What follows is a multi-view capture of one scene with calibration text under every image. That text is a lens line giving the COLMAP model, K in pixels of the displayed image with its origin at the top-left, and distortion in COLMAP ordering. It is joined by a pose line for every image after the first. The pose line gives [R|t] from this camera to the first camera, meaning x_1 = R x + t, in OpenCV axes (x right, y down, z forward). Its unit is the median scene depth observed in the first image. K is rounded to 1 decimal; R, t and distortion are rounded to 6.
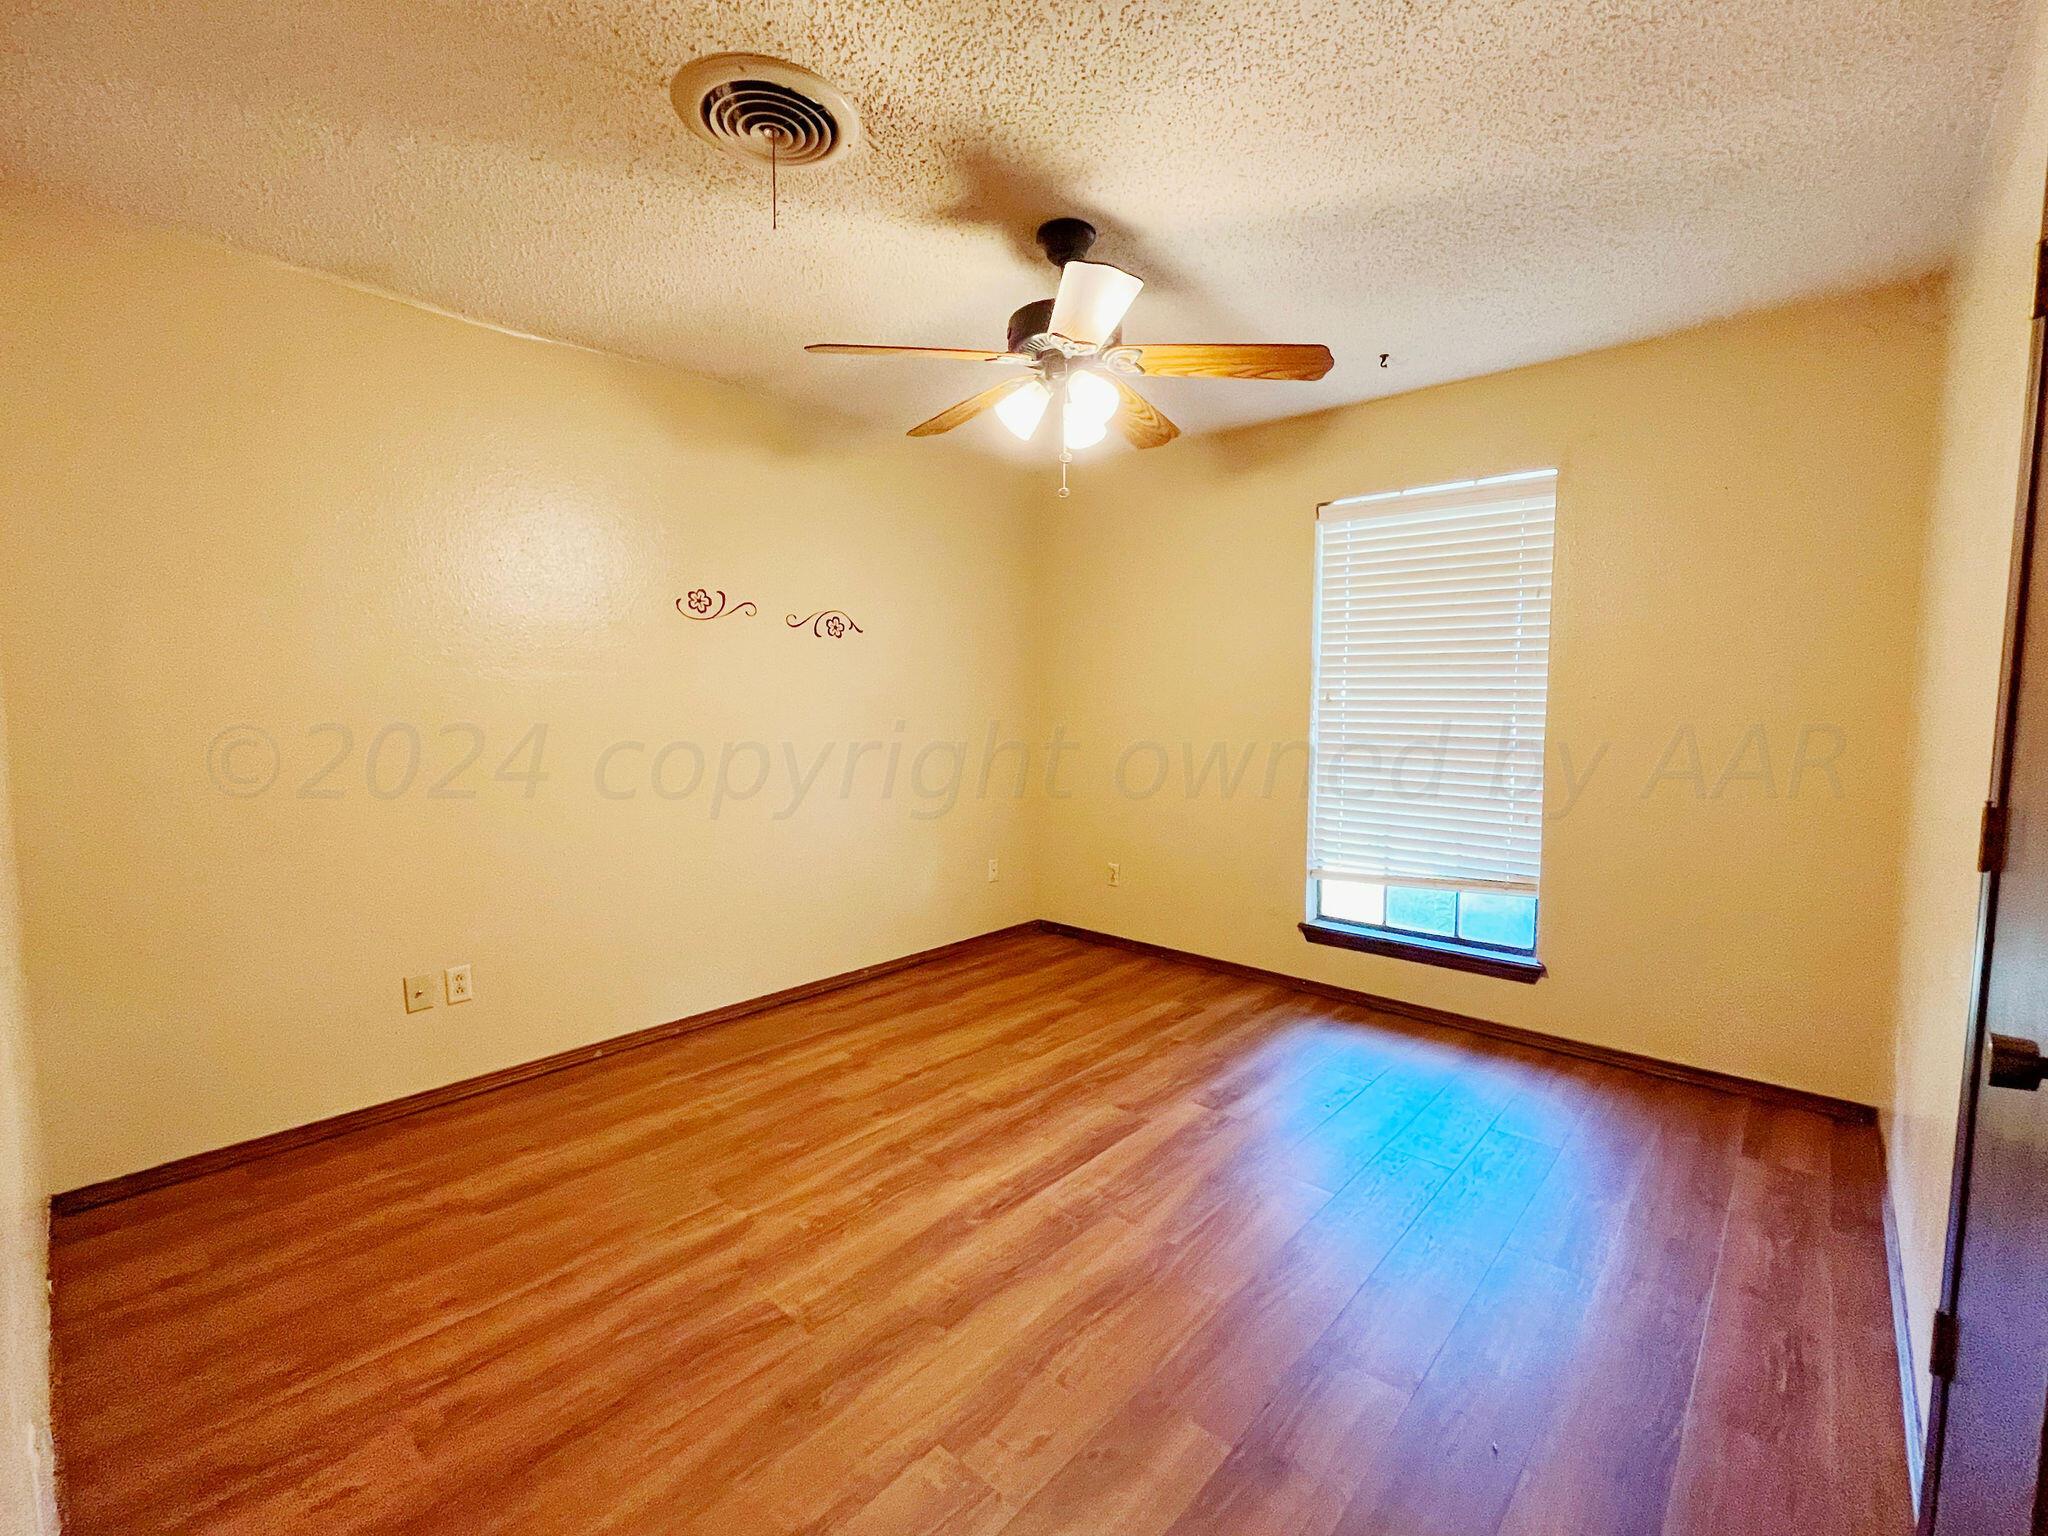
lens RADIAL K [[824.2, 0, 1019.9], [0, 824.2, 767.6], [0, 0, 1]] dist [-0.001005, -0.000478]
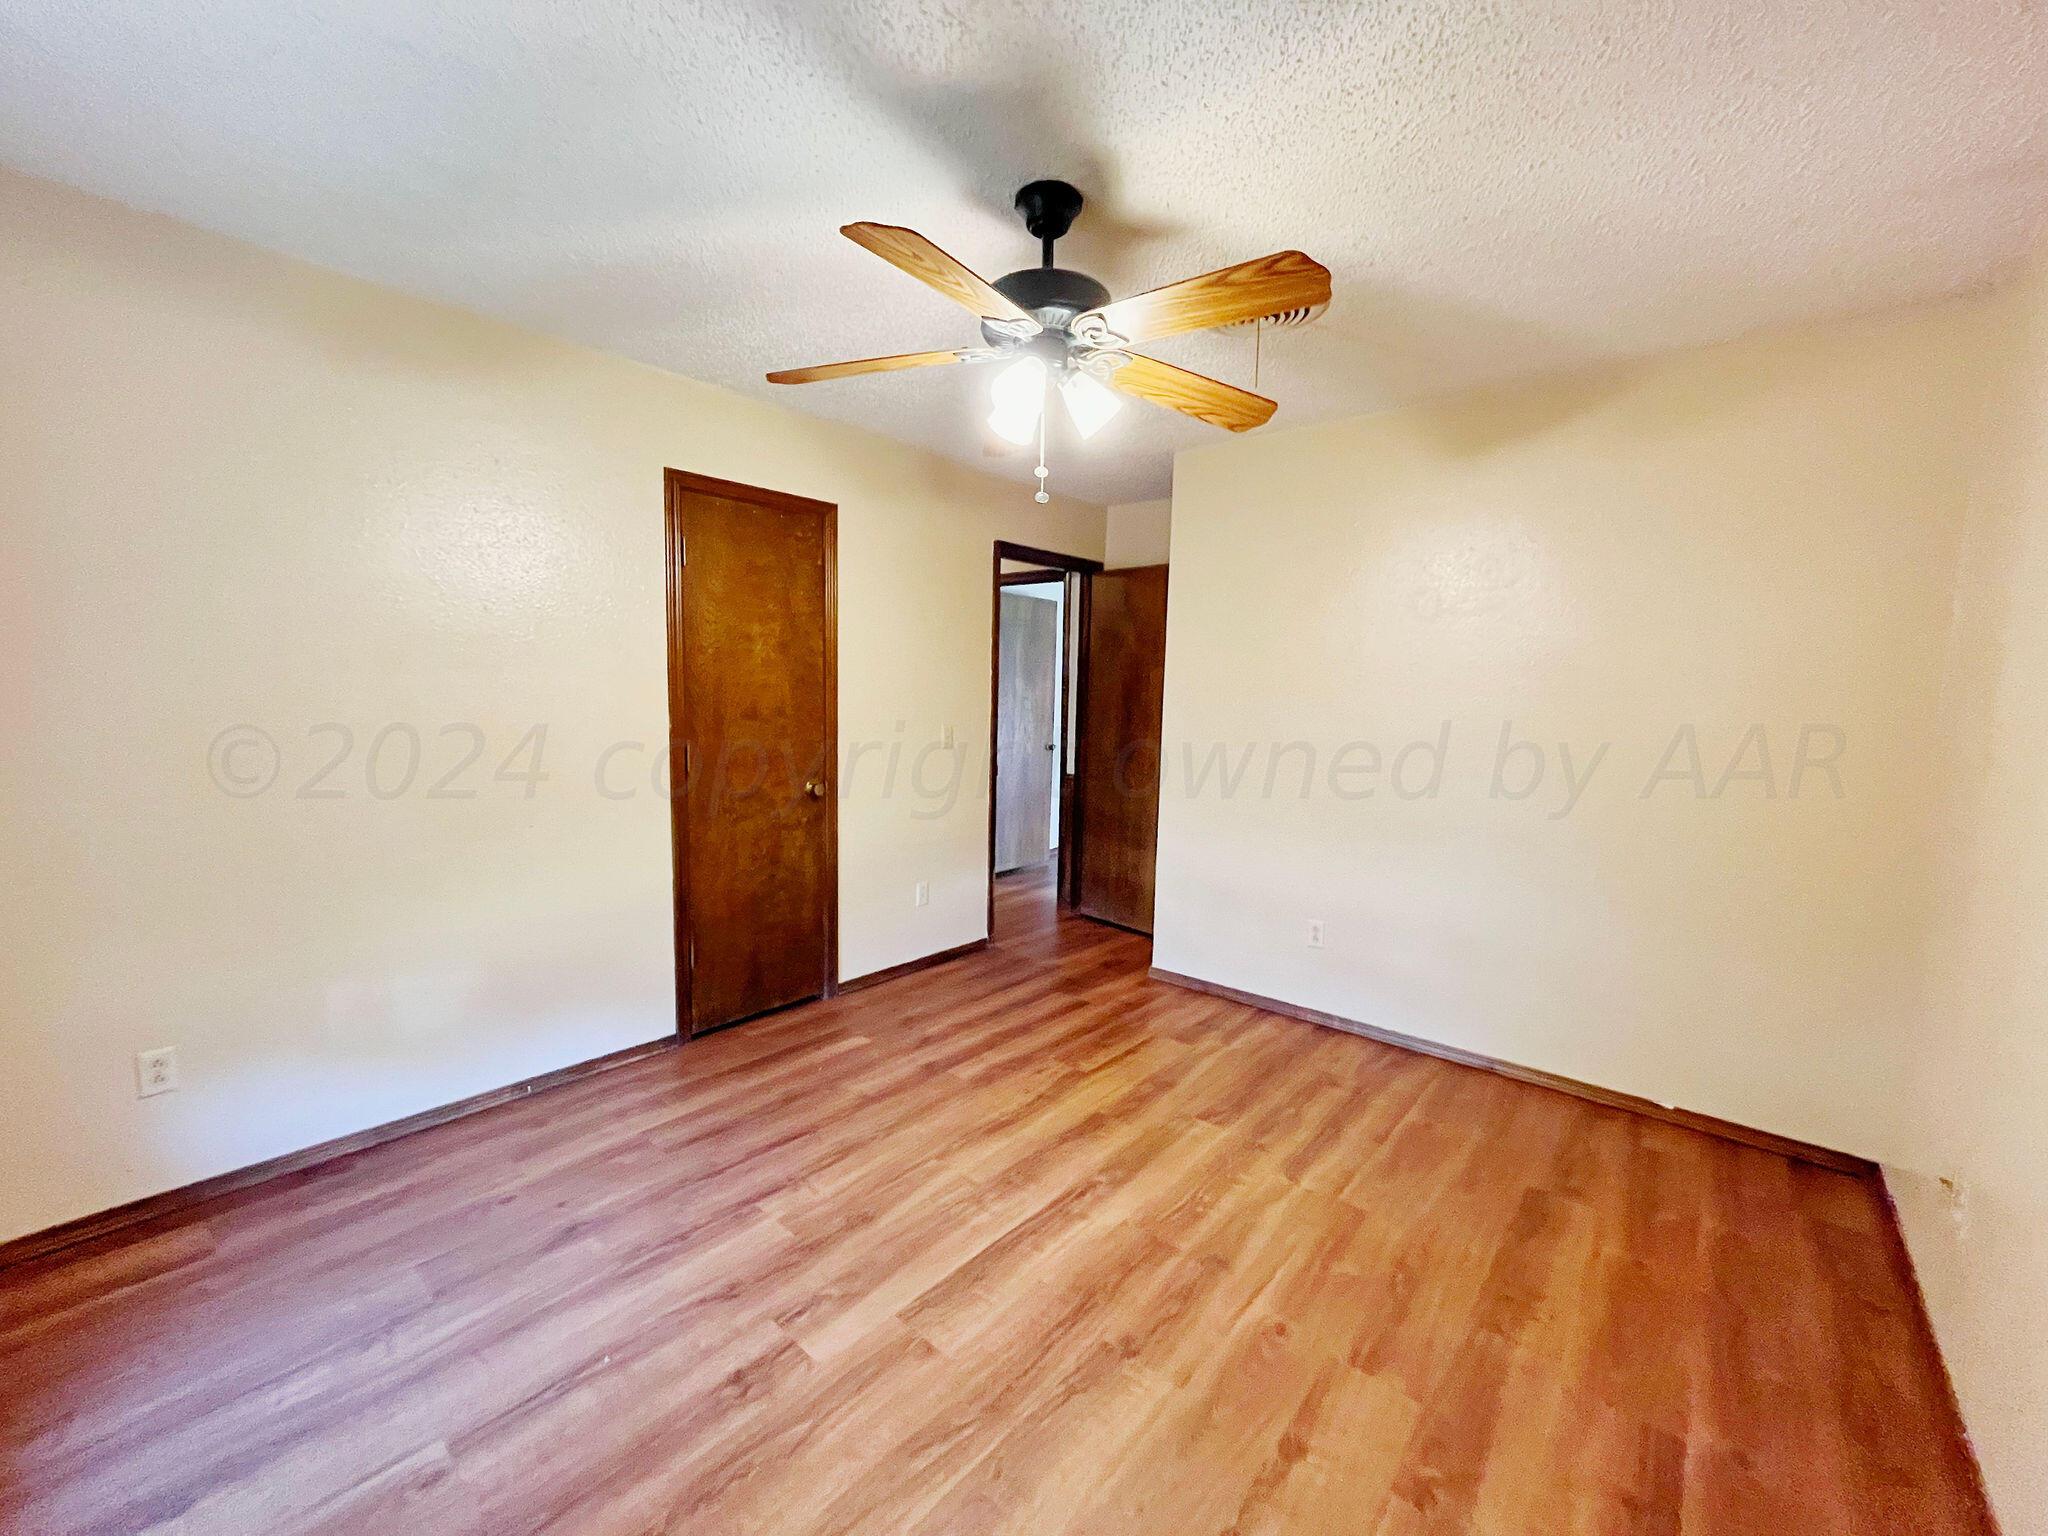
lens RADIAL K [[824.2, 0, 1019.9], [0, 824.2, 767.6], [0, 0, 1]] dist [-0.001005, -0.000478]
pose [[-0.999379, -0.021897, -0.027611, 0.096354], [-0.026558, 0.982998, 0.181686, -0.210642], [0.023163, 0.182306, -0.982969, 1.924429]]
